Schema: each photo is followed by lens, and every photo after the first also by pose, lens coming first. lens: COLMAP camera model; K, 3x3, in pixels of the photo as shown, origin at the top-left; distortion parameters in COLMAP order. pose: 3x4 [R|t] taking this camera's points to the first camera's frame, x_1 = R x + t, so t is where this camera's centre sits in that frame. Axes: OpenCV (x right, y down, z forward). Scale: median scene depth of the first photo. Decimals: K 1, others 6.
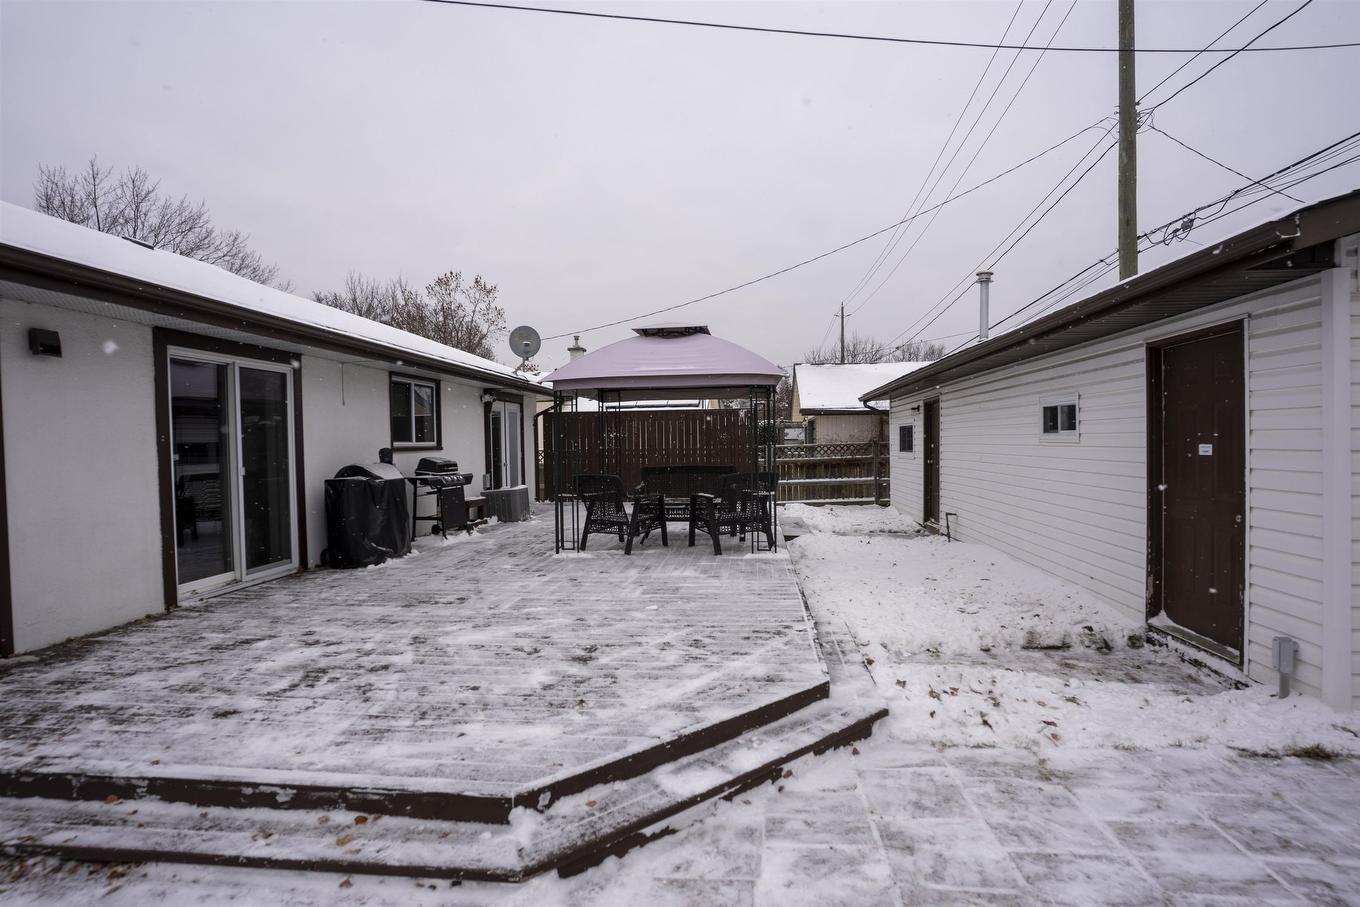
lens RADIAL K [[686.4, 0, 680.7], [0, 686.4, 454.7], [0, 0, 1]] dist [-0.085602, 0.042861]
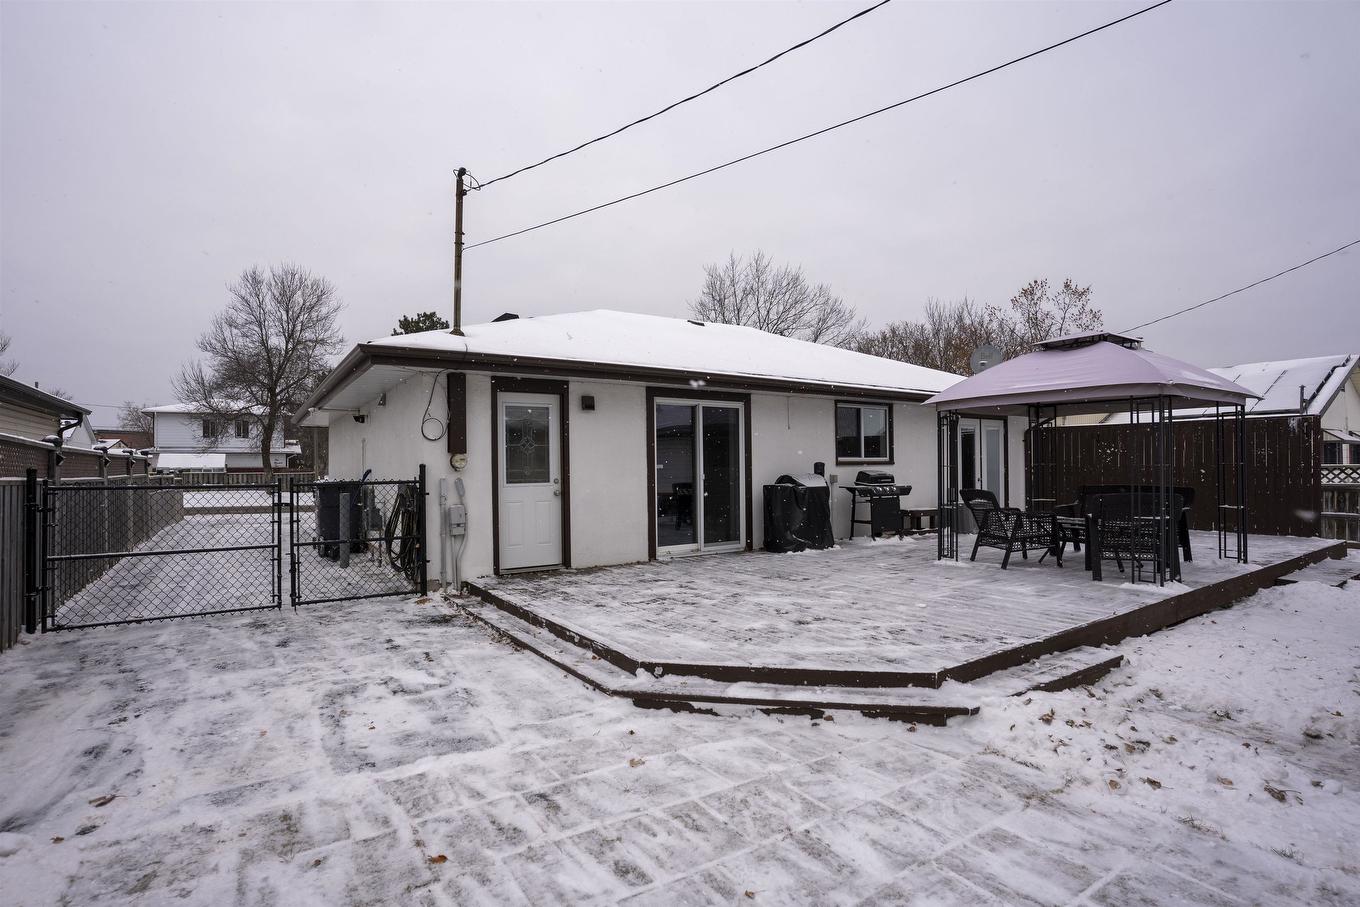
lens RADIAL K [[714.1, 0, 685.0], [0, 714.1, 453.6], [0, 0, 1]] dist [-0.091587, 0.048777]
pose [[0.630915, 0.000270, -0.775852, 0.839386], [-0.018294, 0.999727, -0.014528, -0.003982], [0.775636, 0.023359, 0.630748, -0.056165]]
